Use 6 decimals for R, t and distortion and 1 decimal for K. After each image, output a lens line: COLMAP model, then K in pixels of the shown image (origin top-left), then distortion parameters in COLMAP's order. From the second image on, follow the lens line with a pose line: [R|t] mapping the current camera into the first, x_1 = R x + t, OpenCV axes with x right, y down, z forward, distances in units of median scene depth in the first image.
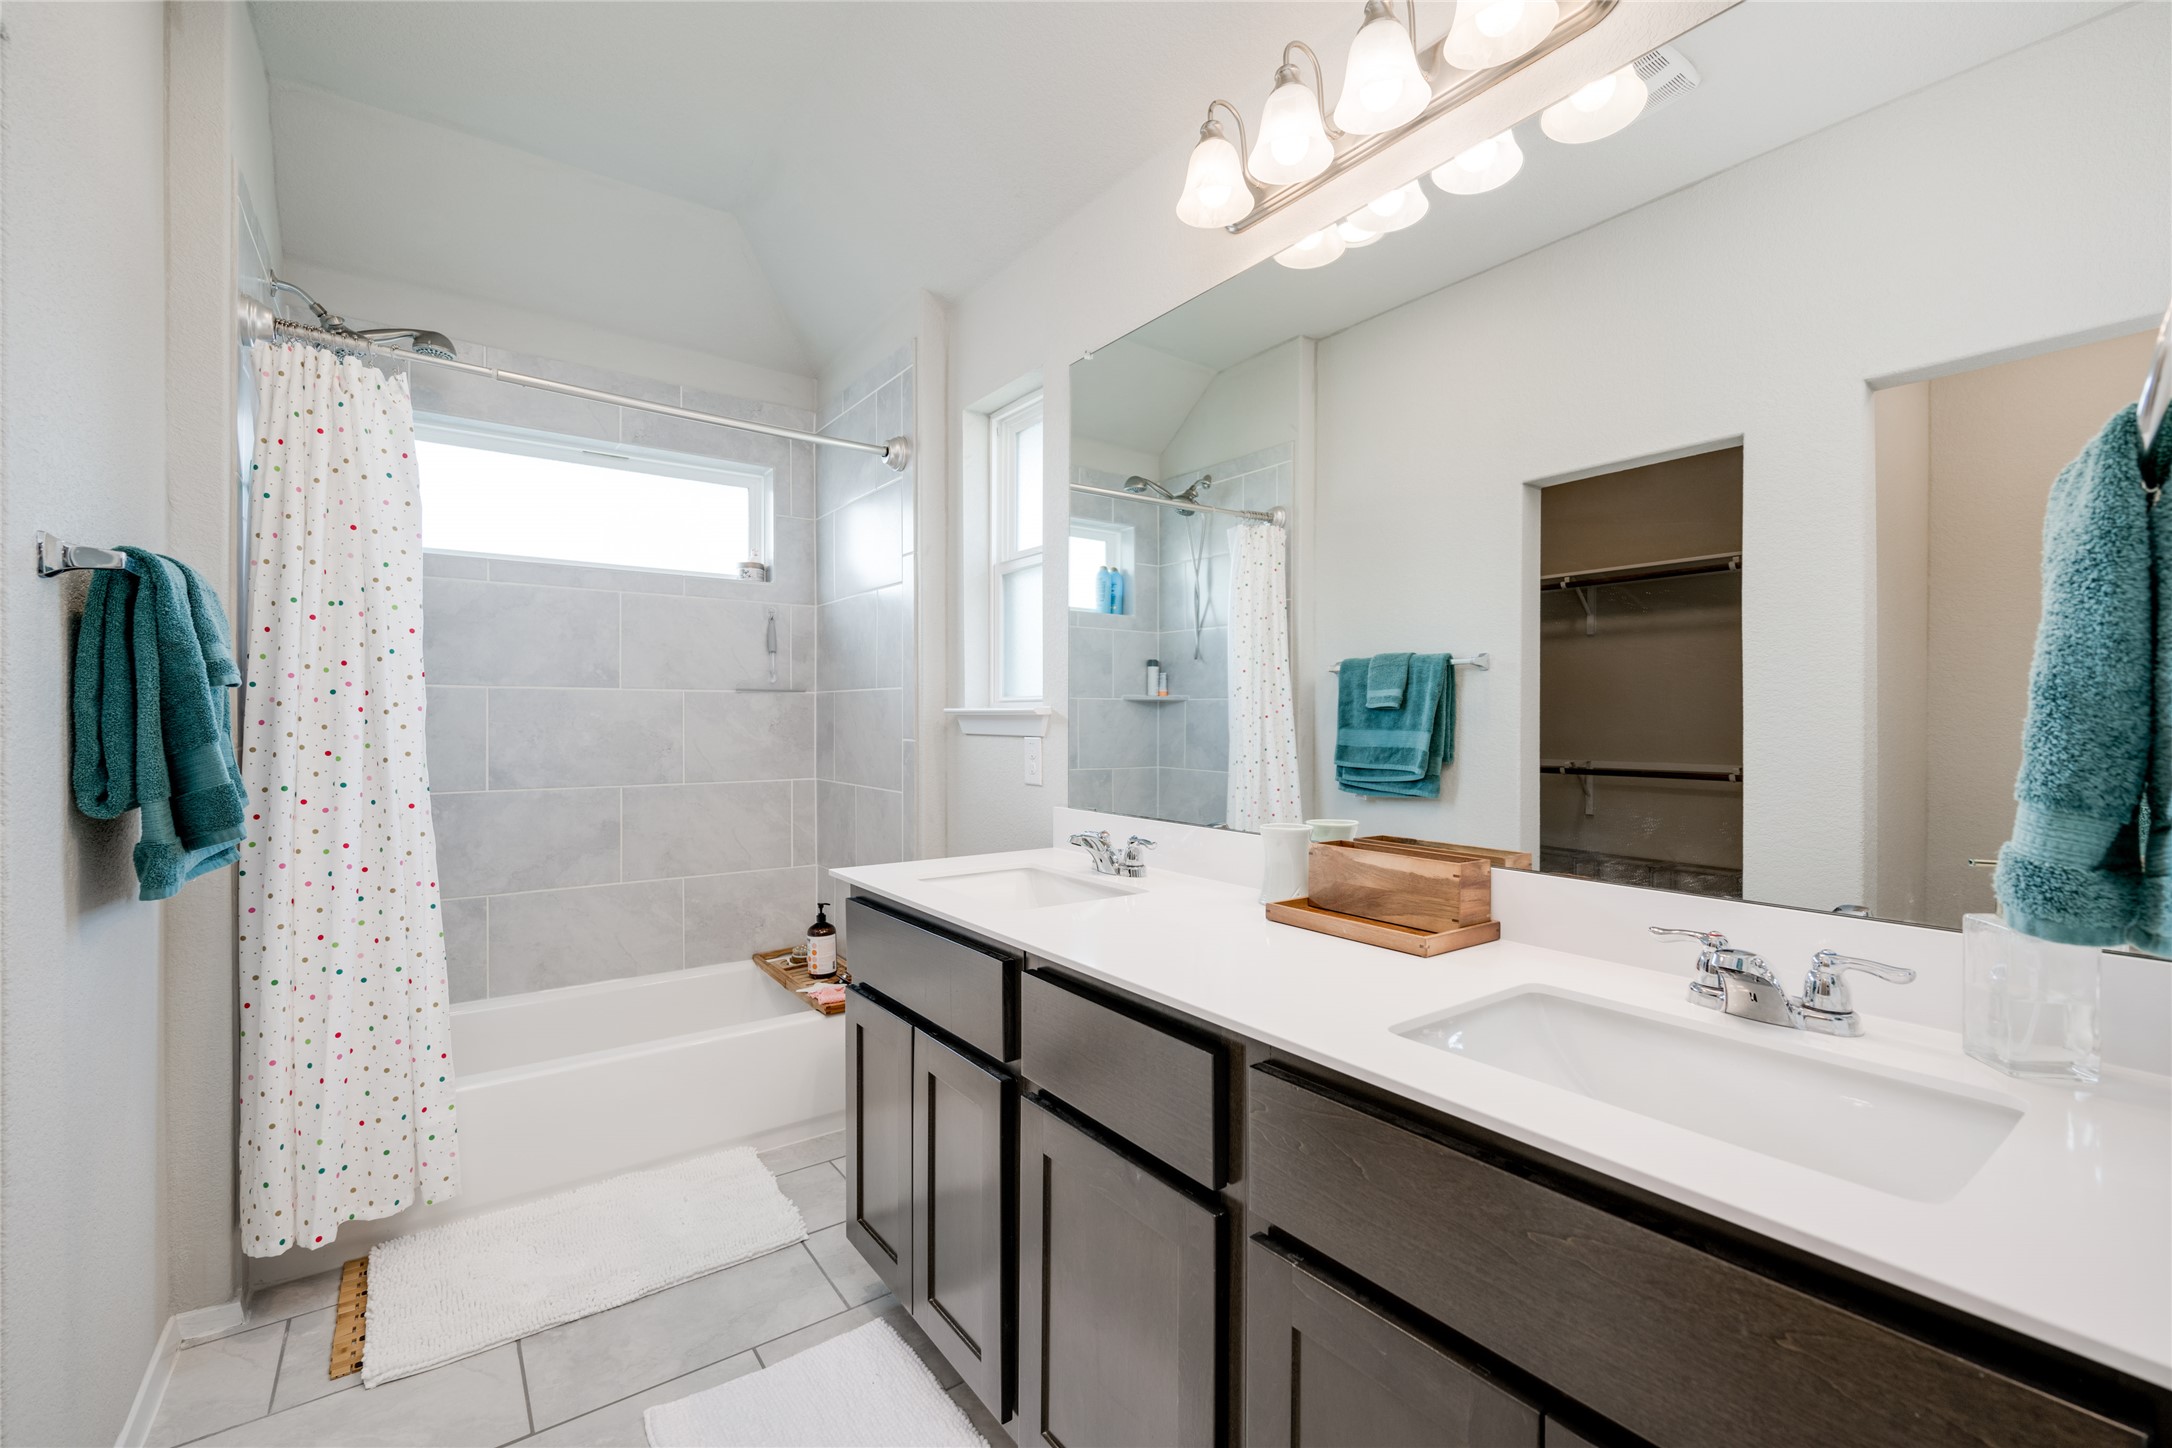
lens RADIAL K [[933.4, 0, 1088.3], [0, 933.4, 725.7], [0, 0, 1]] dist [0.000493, -0.001365]
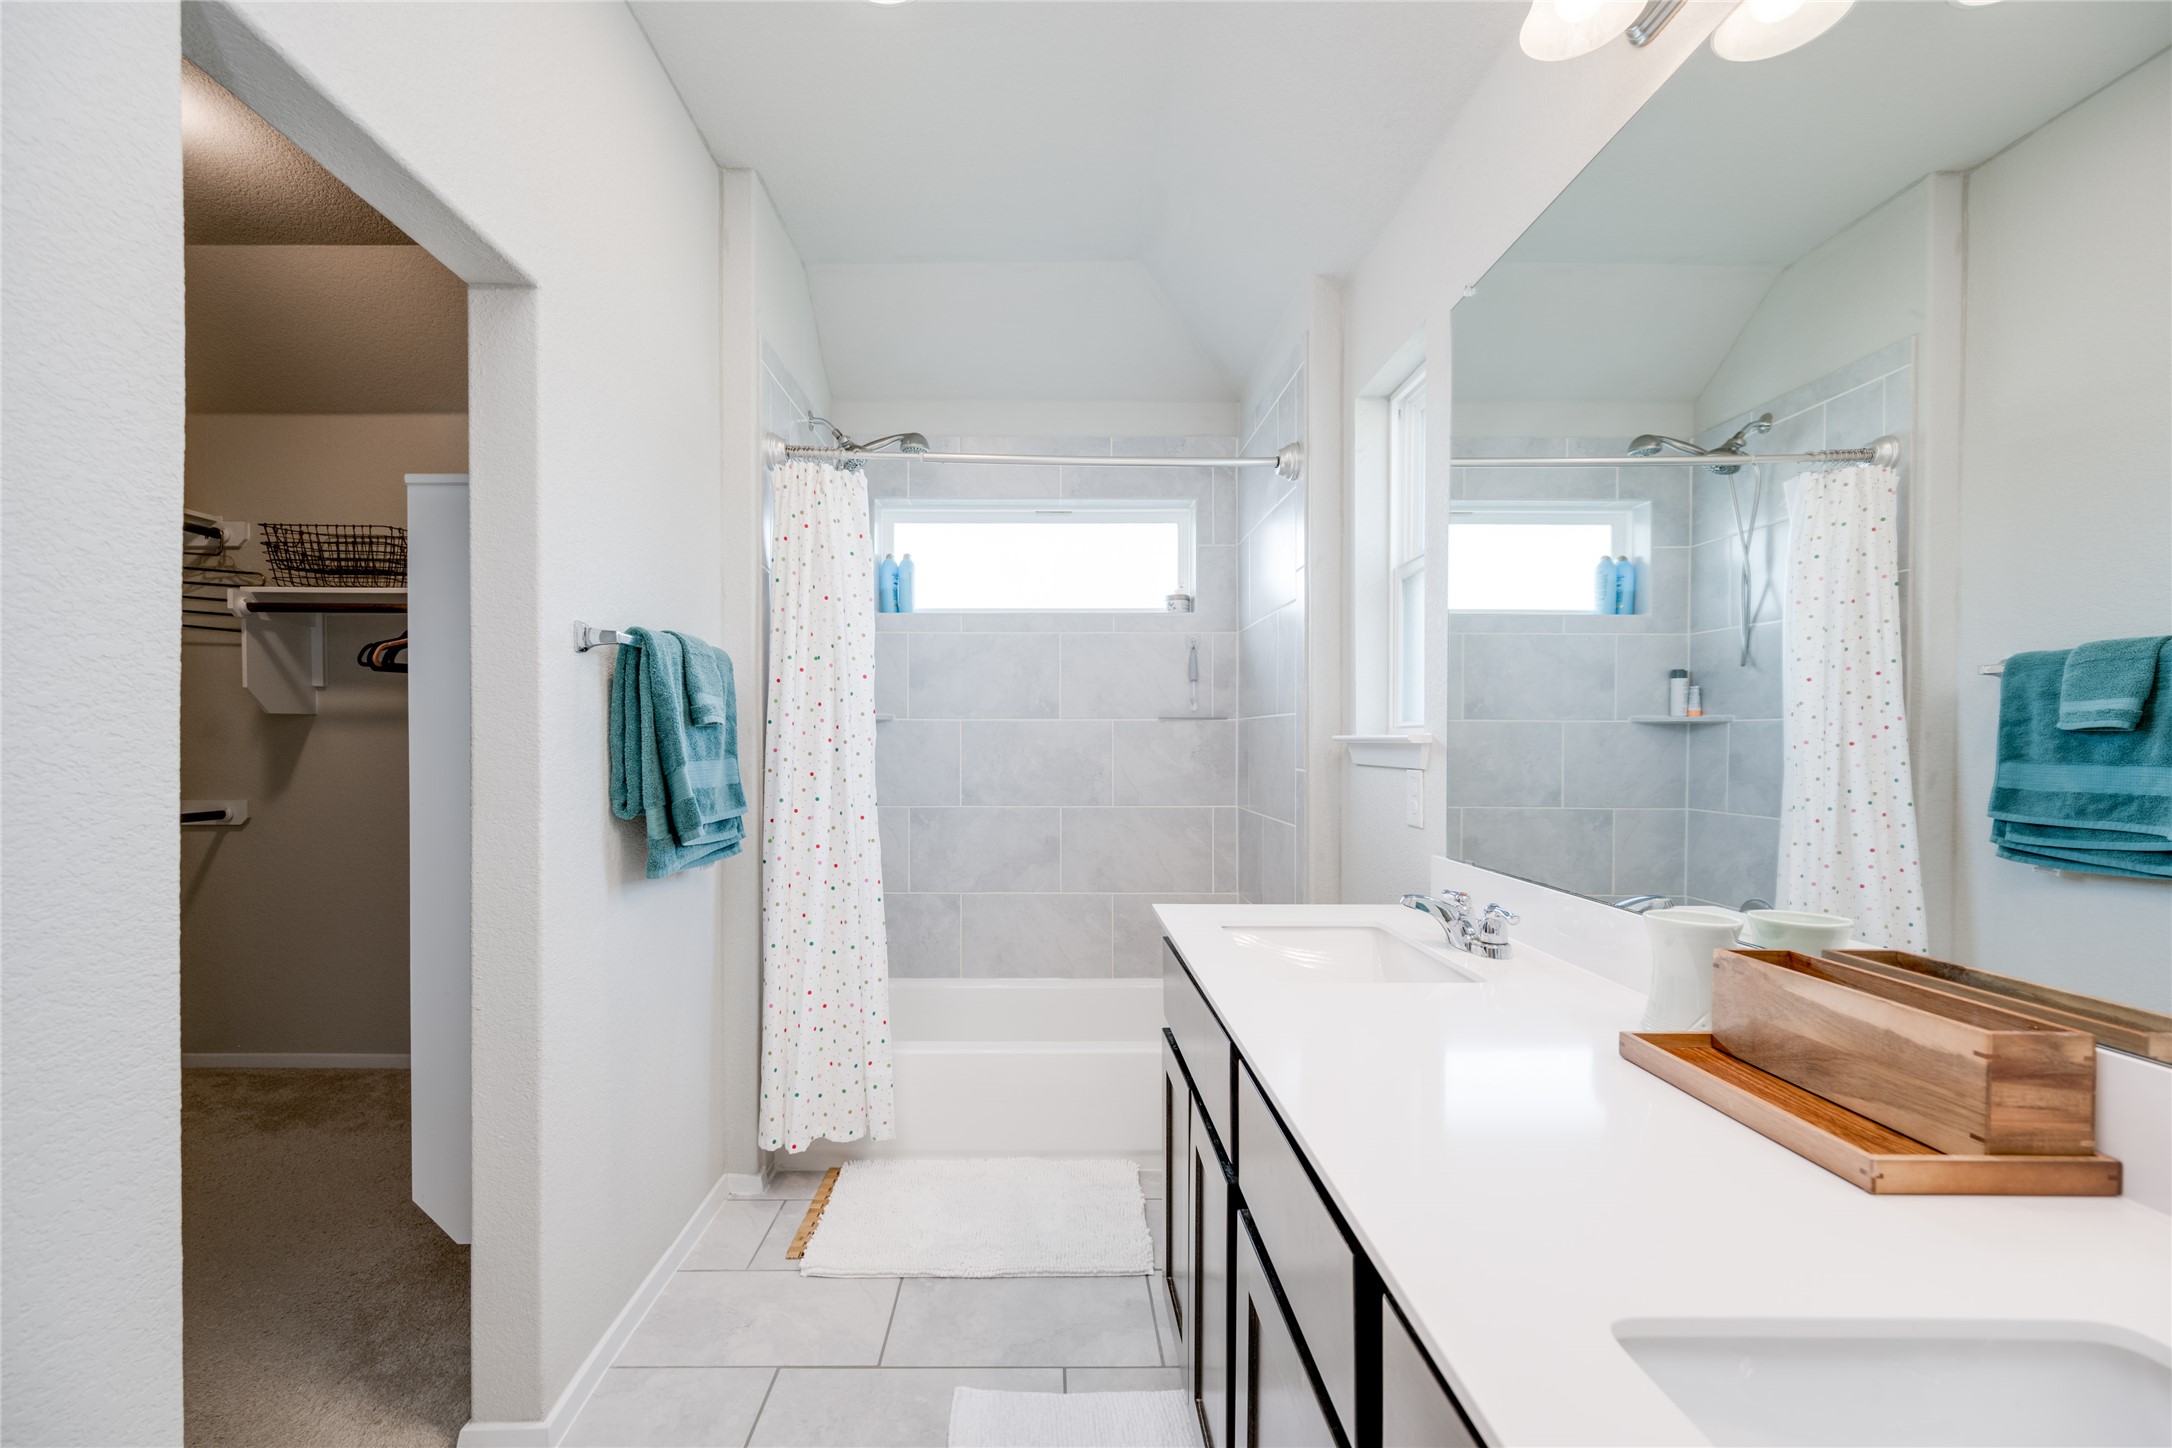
lens RADIAL K [[894.9, 0, 1050.5], [0, 894.9, 755.0], [0, 0, 1]] dist [-0.001490, -0.000795]
pose [[0.802752, 0.007131, -0.596270, 0.157463], [-0.003315, 0.999966, 0.007496, -0.006108], [0.596304, -0.004041, 0.802749, 0.162728]]
